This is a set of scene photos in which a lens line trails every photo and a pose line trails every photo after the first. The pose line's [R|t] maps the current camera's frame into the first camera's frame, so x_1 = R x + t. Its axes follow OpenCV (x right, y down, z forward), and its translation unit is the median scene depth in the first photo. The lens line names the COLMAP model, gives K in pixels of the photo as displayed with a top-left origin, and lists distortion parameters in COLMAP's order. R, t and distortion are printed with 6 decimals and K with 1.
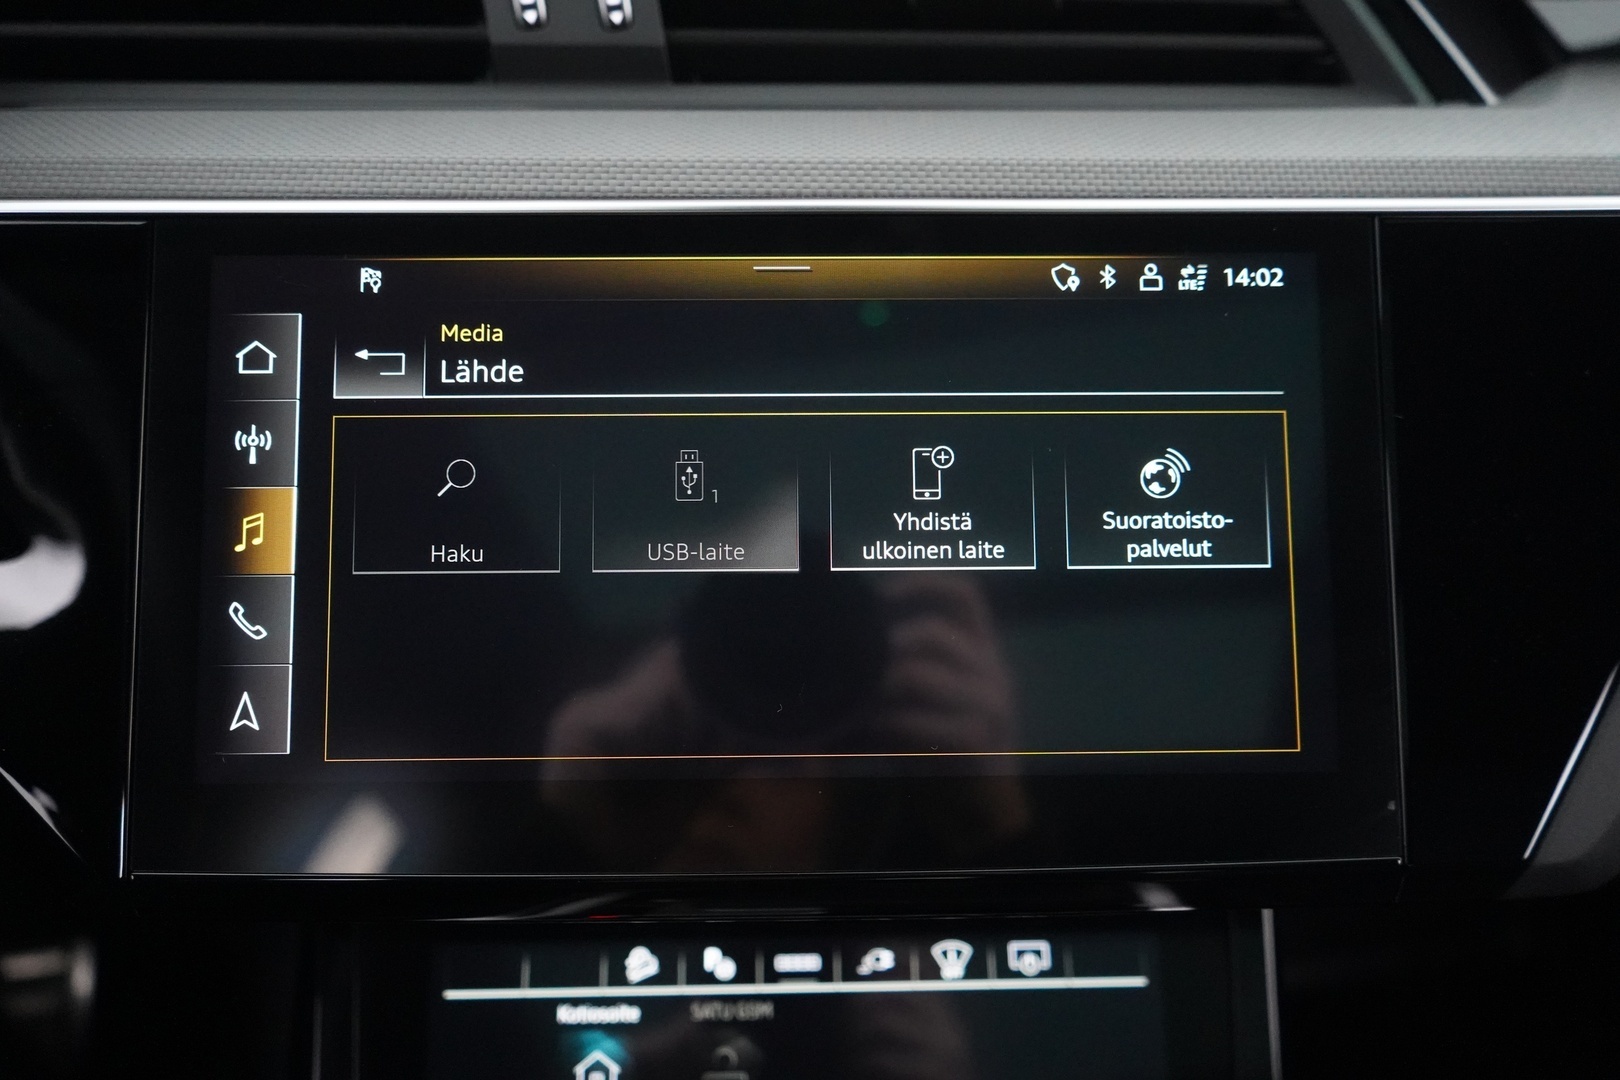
lens RADIAL K [[1327.2, 0, 811.2], [0, 1327.2, 528.1], [0, 0, 1]] dist [-0.008680, 0.021045]
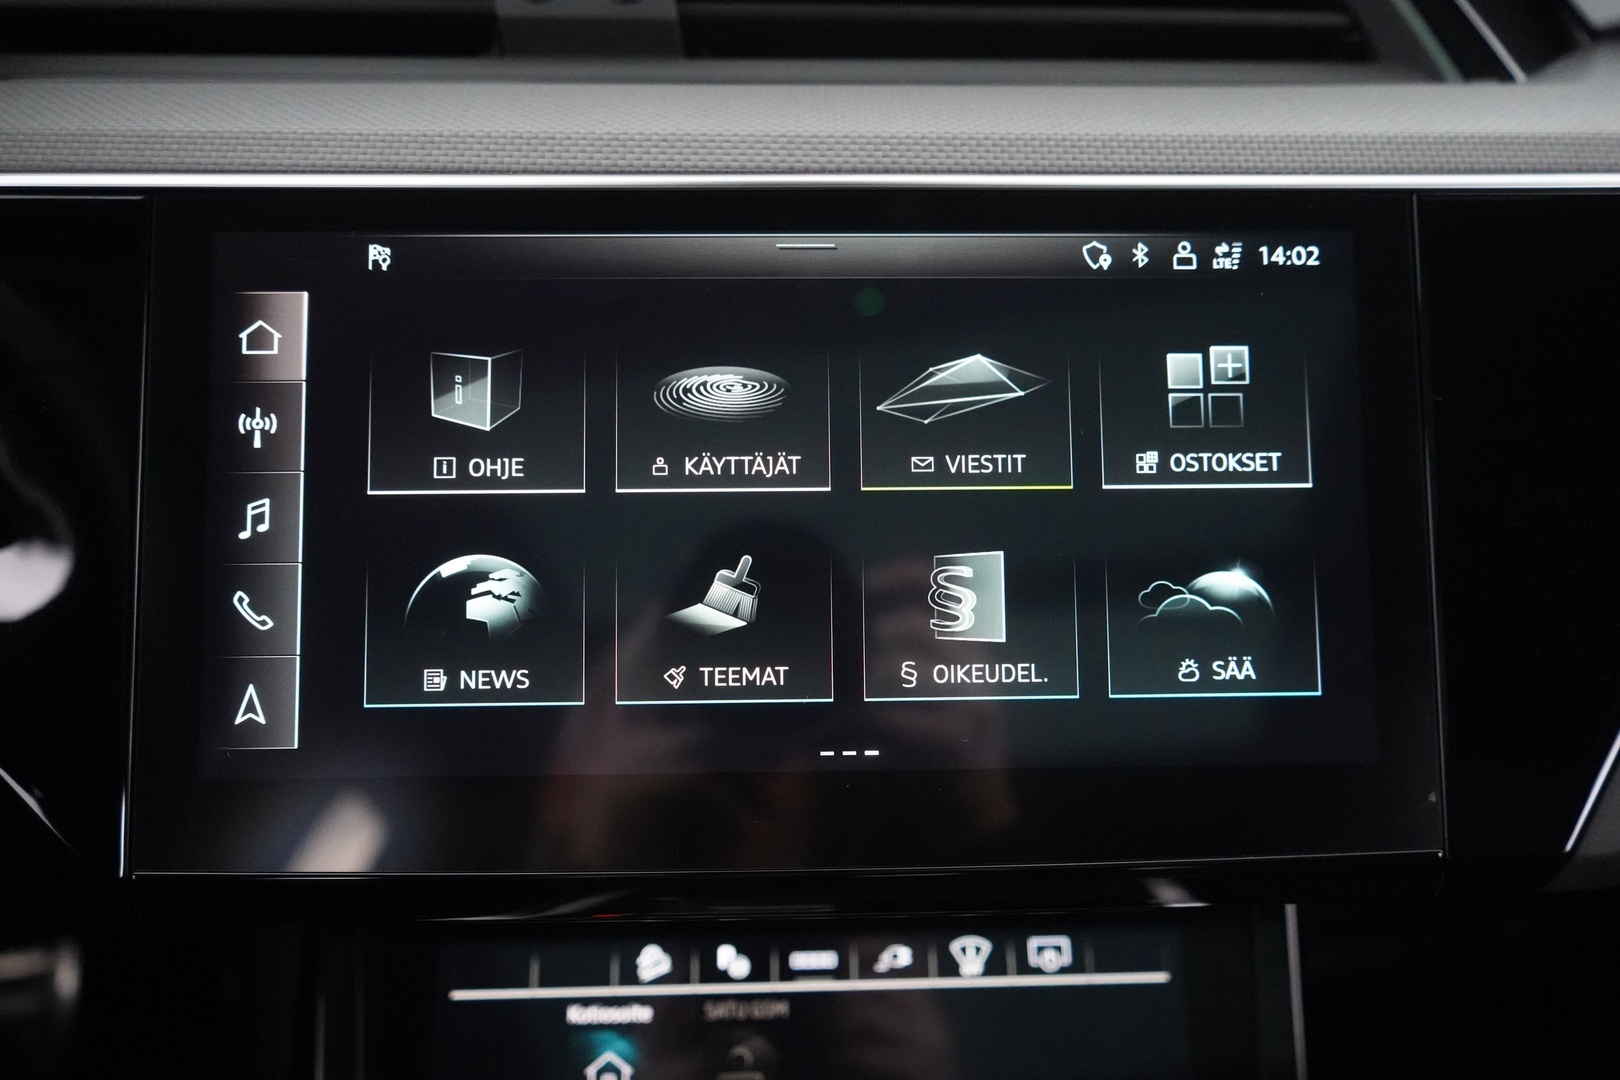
lens RADIAL K [[1327.2, 0, 809.5], [0, 1327.2, 527.2], [0, 0, 1]] dist [-0.008680, 0.021045]
pose [[0.999897, -0.001675, 0.014249, -0.032826], [0.001612, 0.999989, 0.004431, 0.005343], [-0.014256, -0.004407, 0.999889, 0.030069]]
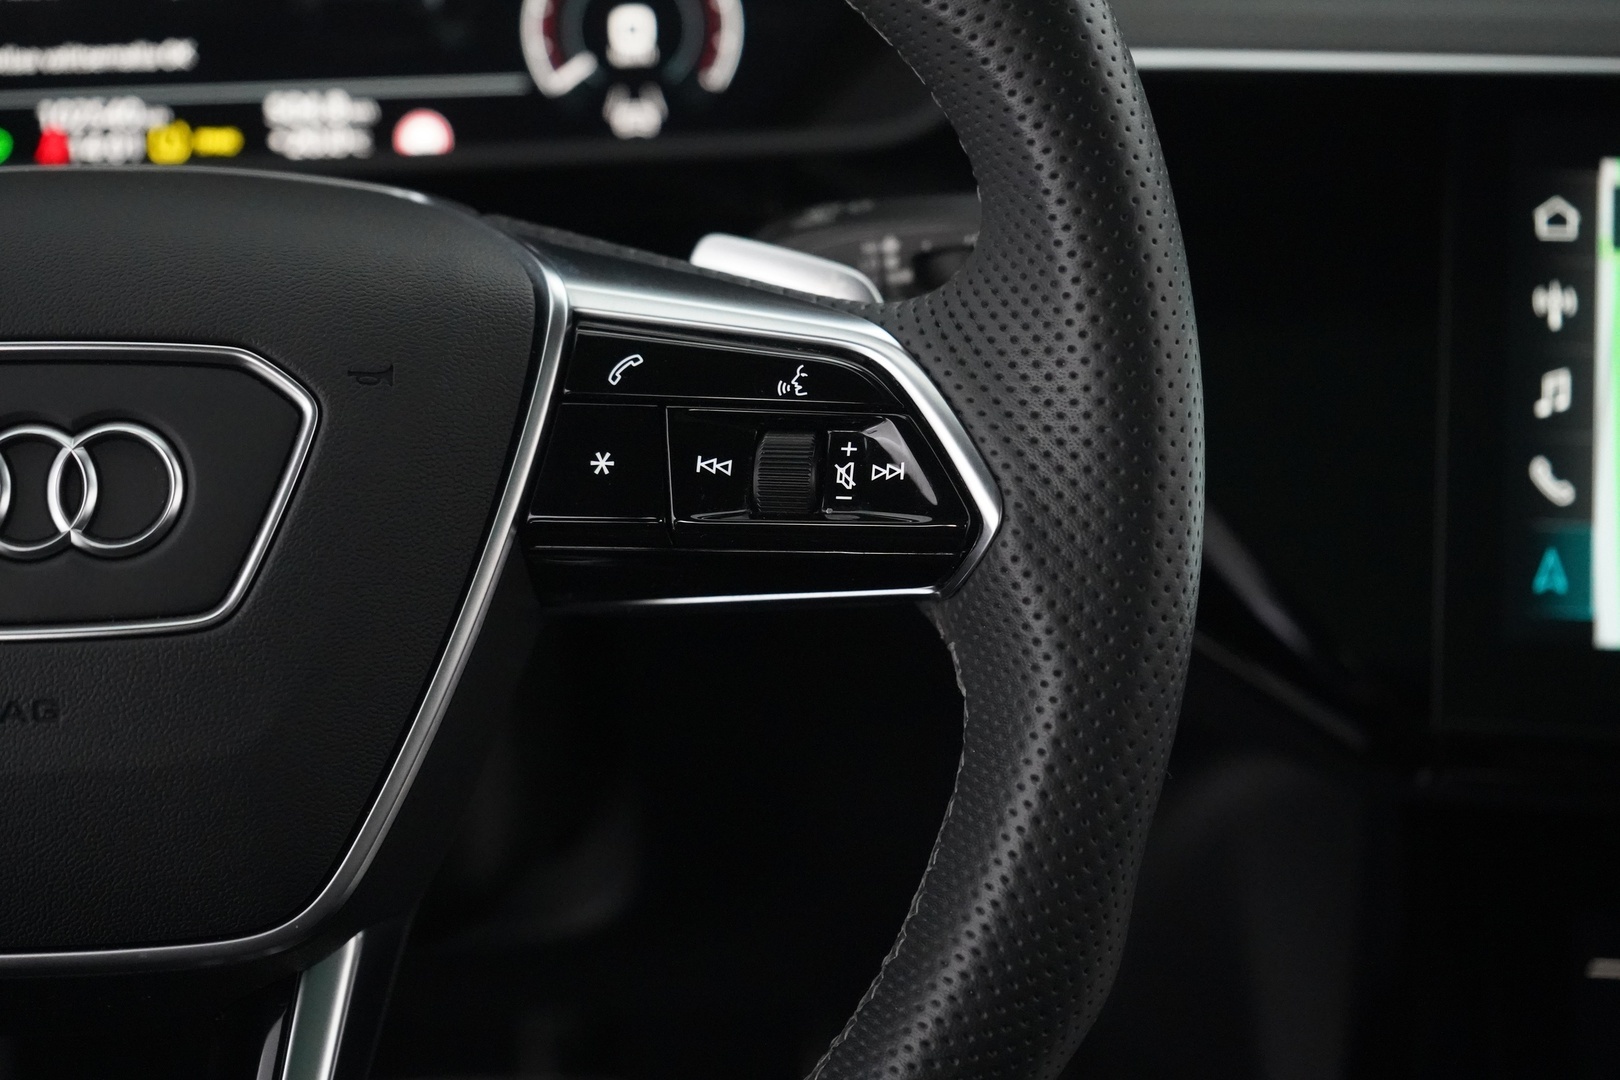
lens RADIAL K [[3072.0, 0, 810.1], [0, 3072.0, 539.7], [0, 0, 1]] dist [-0.070985, 0.000000]
pose [[0.988069, 0.039319, -0.148909, -0.601625], [-0.046481, 0.997908, -0.044924, 0.230833], [0.146831, 0.051310, 0.987830, -1.275211]]
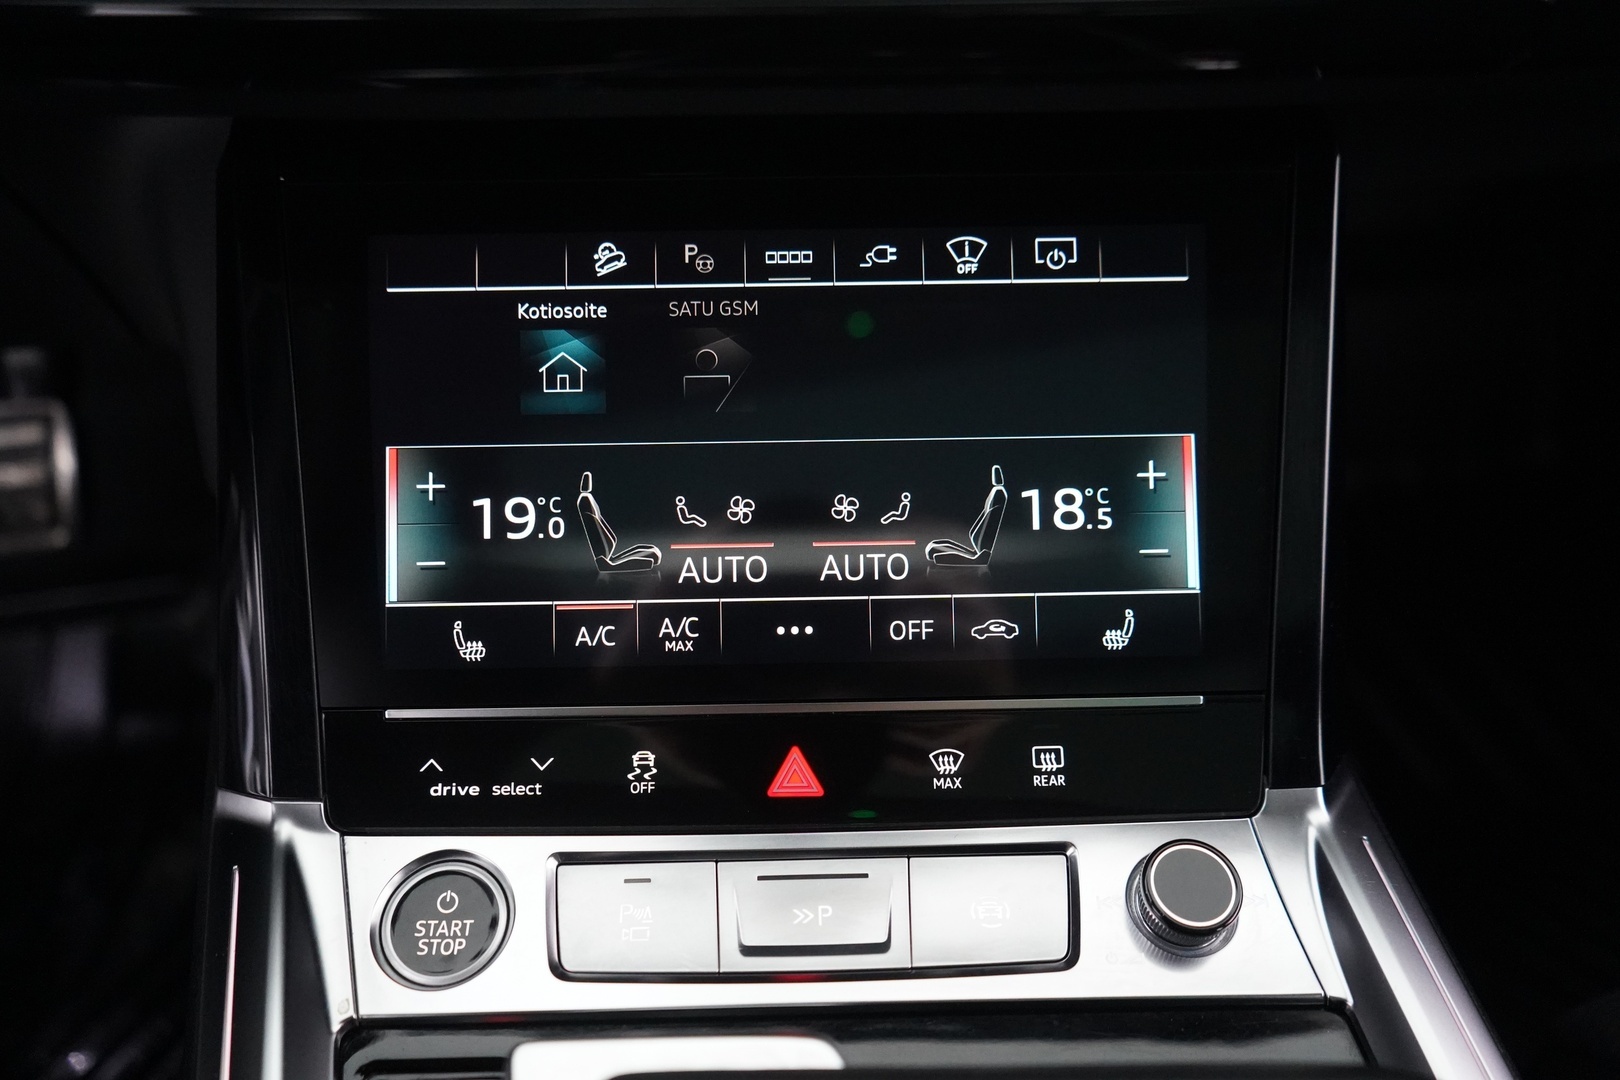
lens RADIAL K [[1327.2, 0, 809.8], [0, 1327.2, 529.5], [0, 0, 1]] dist [-0.008680, 0.021045]
pose [[0.999937, 0.001060, -0.011177, 0.016823], [0.002030, 0.962043, 0.272891, 0.325468], [0.011042, -0.272897, 0.961980, 0.142649]]
